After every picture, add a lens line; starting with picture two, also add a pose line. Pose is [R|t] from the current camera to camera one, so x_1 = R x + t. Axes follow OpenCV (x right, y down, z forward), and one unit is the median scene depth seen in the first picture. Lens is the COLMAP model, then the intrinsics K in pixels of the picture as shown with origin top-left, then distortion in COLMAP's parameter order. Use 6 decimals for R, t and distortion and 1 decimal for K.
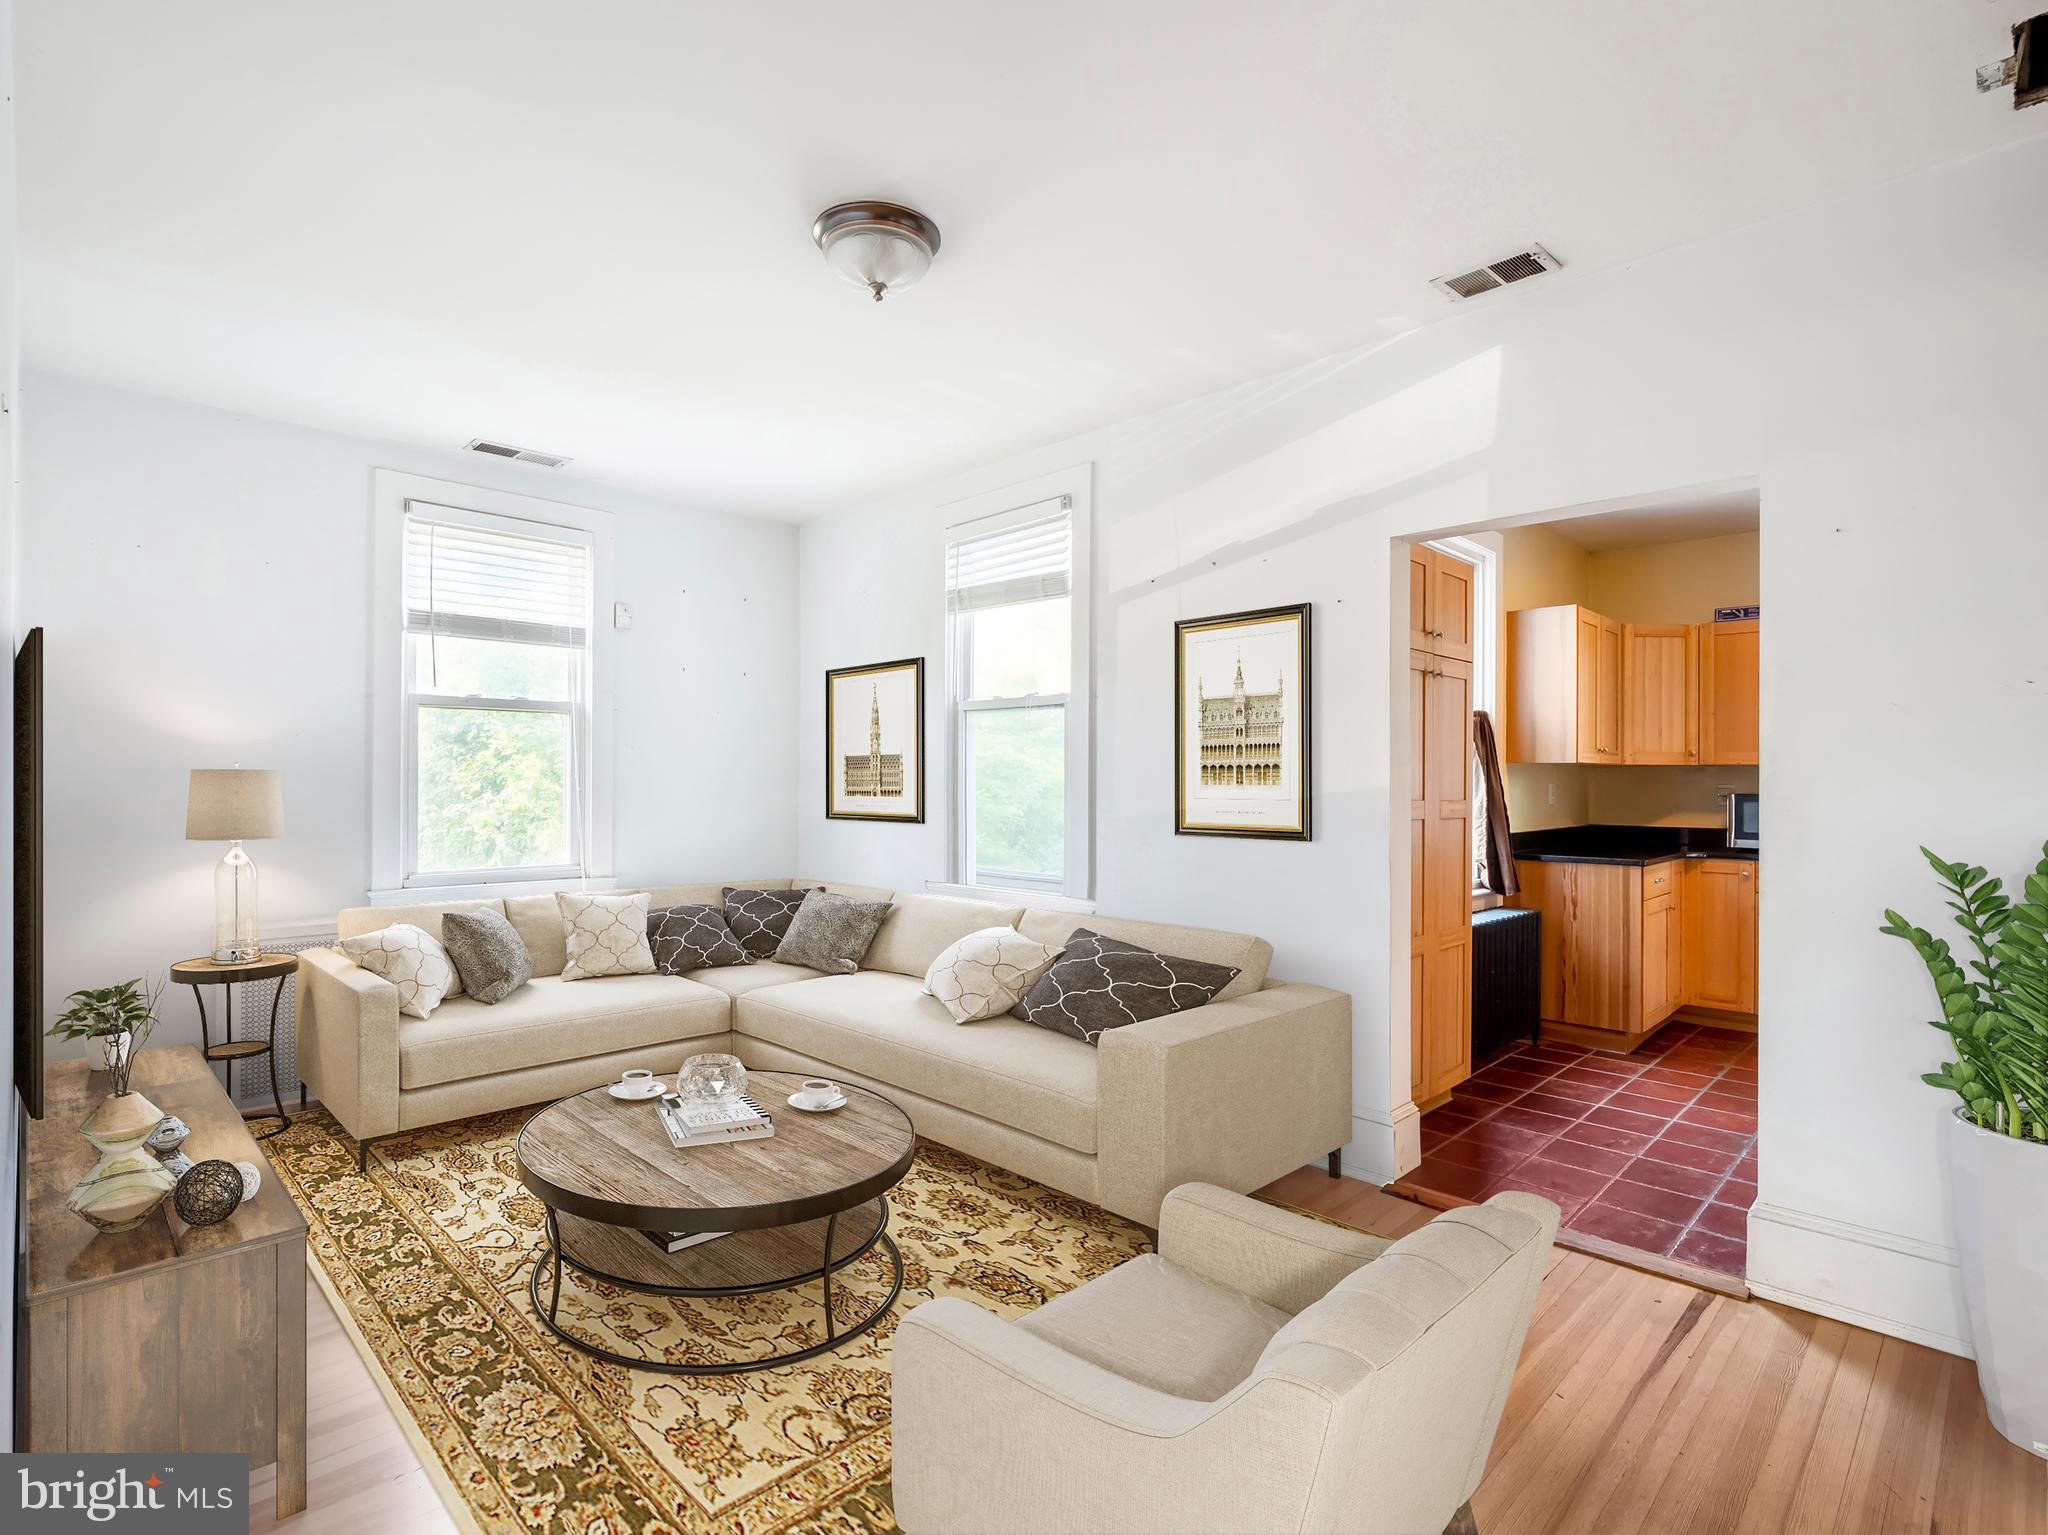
lens RADIAL K [[1004.7, 0, 1022.6], [0, 1004.7, 786.0], [0, 0, 1]] dist [-0.004622, -0.001636]
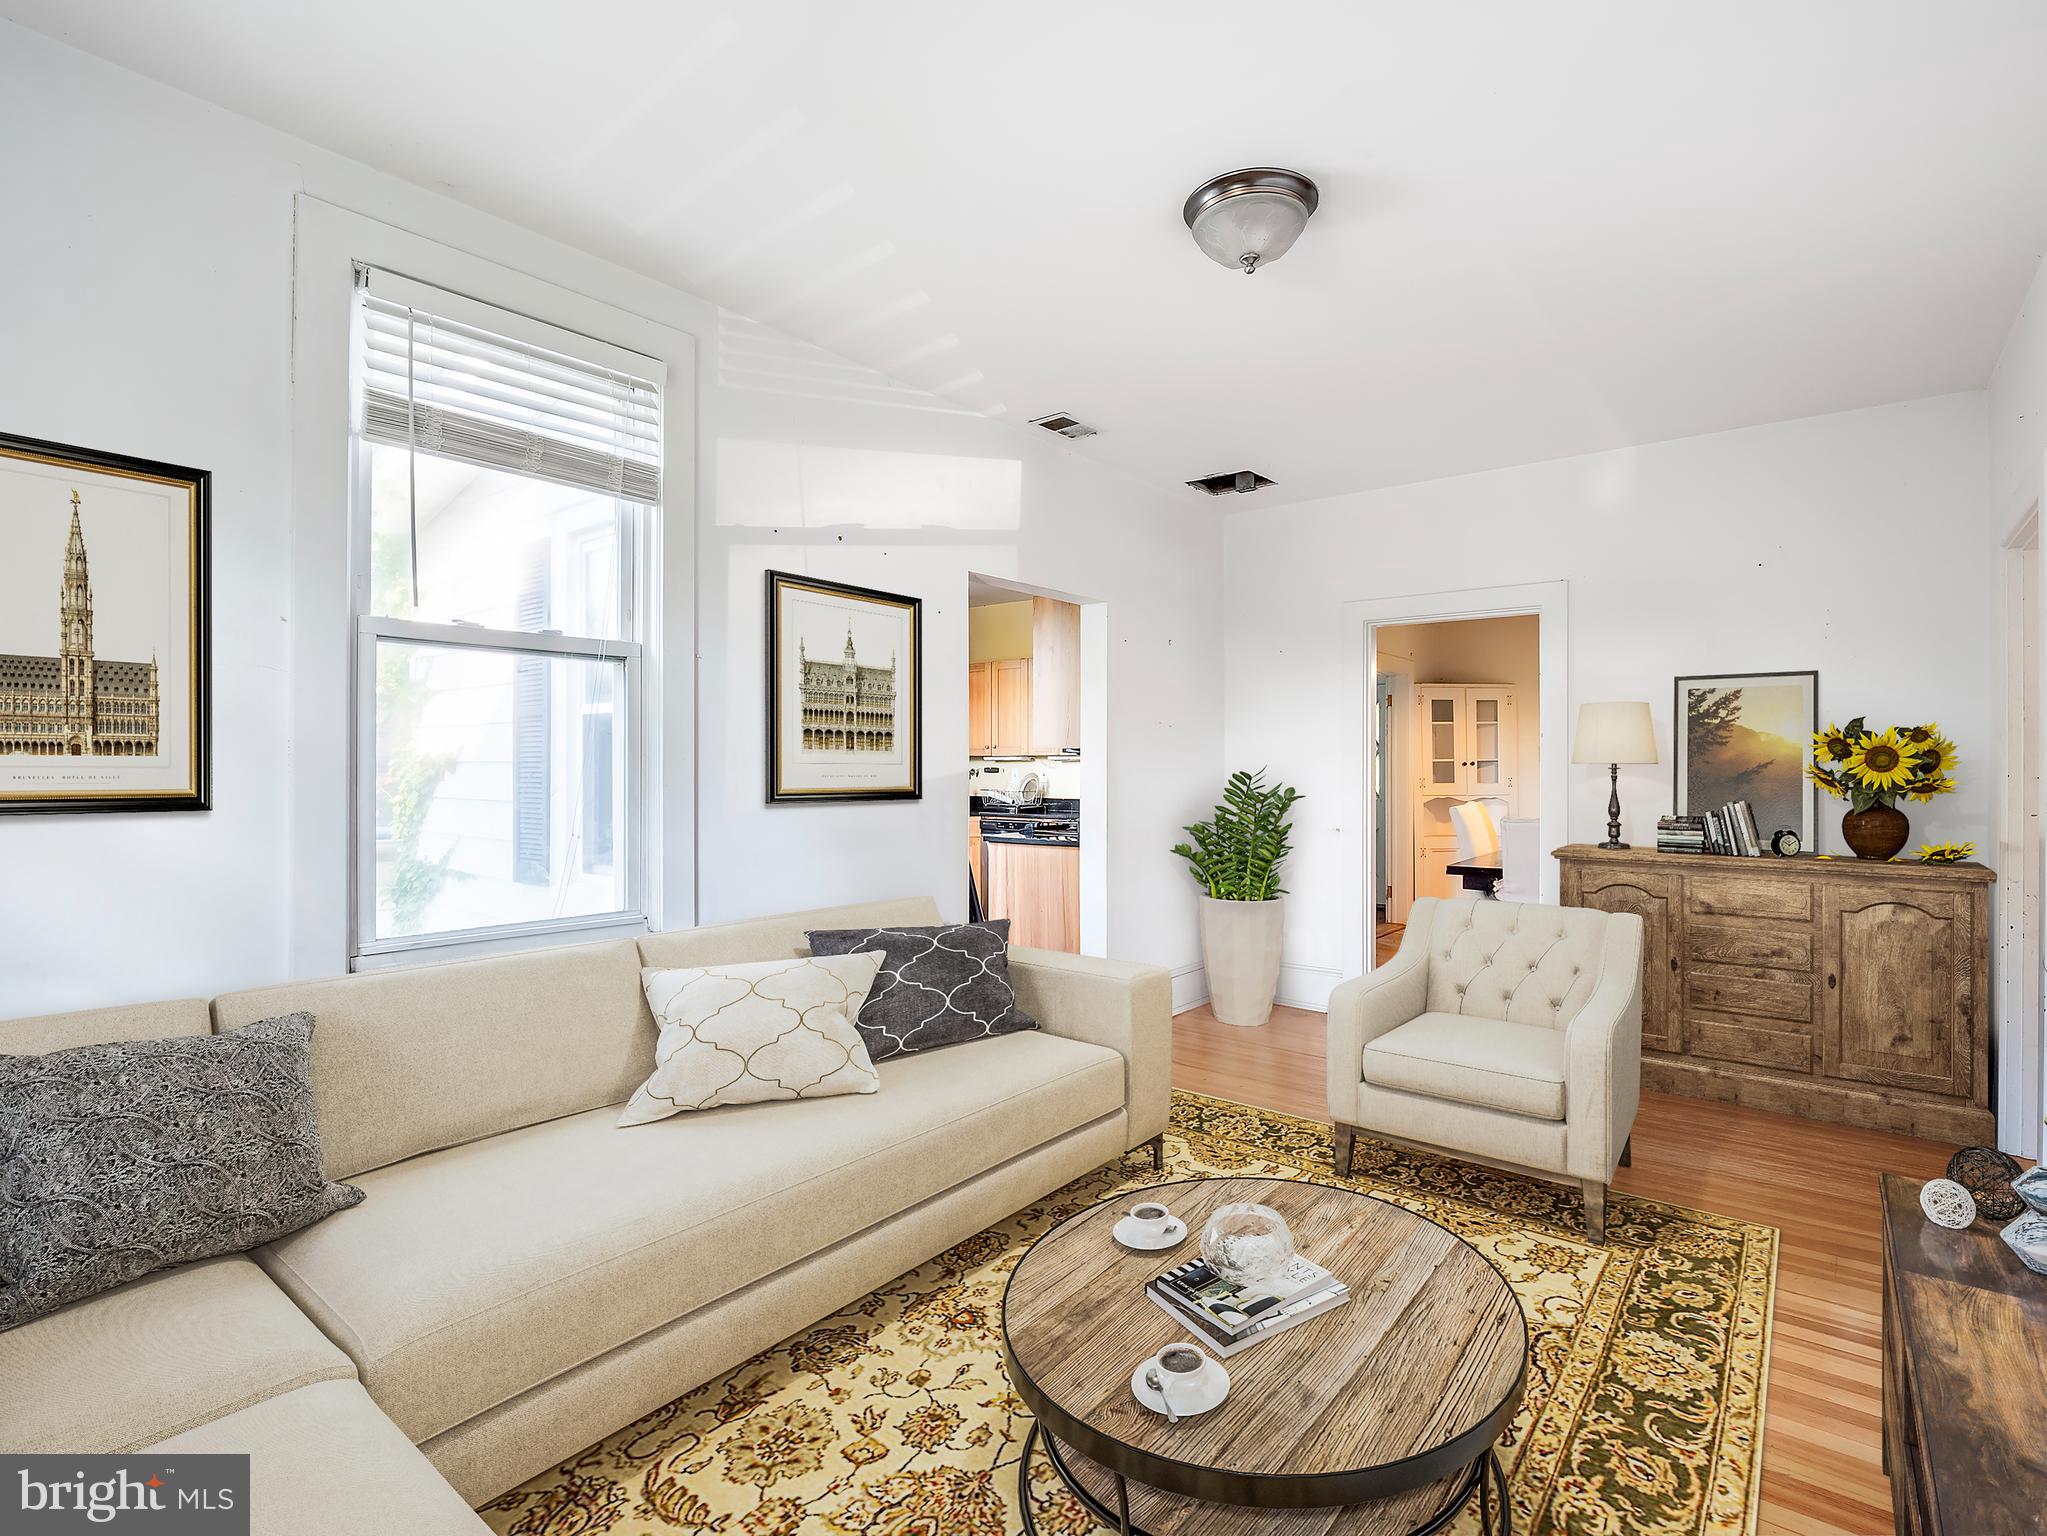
lens RADIAL K [[1004.2, 0, 1024.0], [0, 1004.2, 758.2], [0, 0, 1]] dist [-0.004622, -0.001636]
pose [[-0.035402, -0.005176, 0.999360, -0.819652], [-0.029145, 0.999567, 0.004145, -0.002325], [-0.998948, -0.028980, -0.035538, 0.836082]]
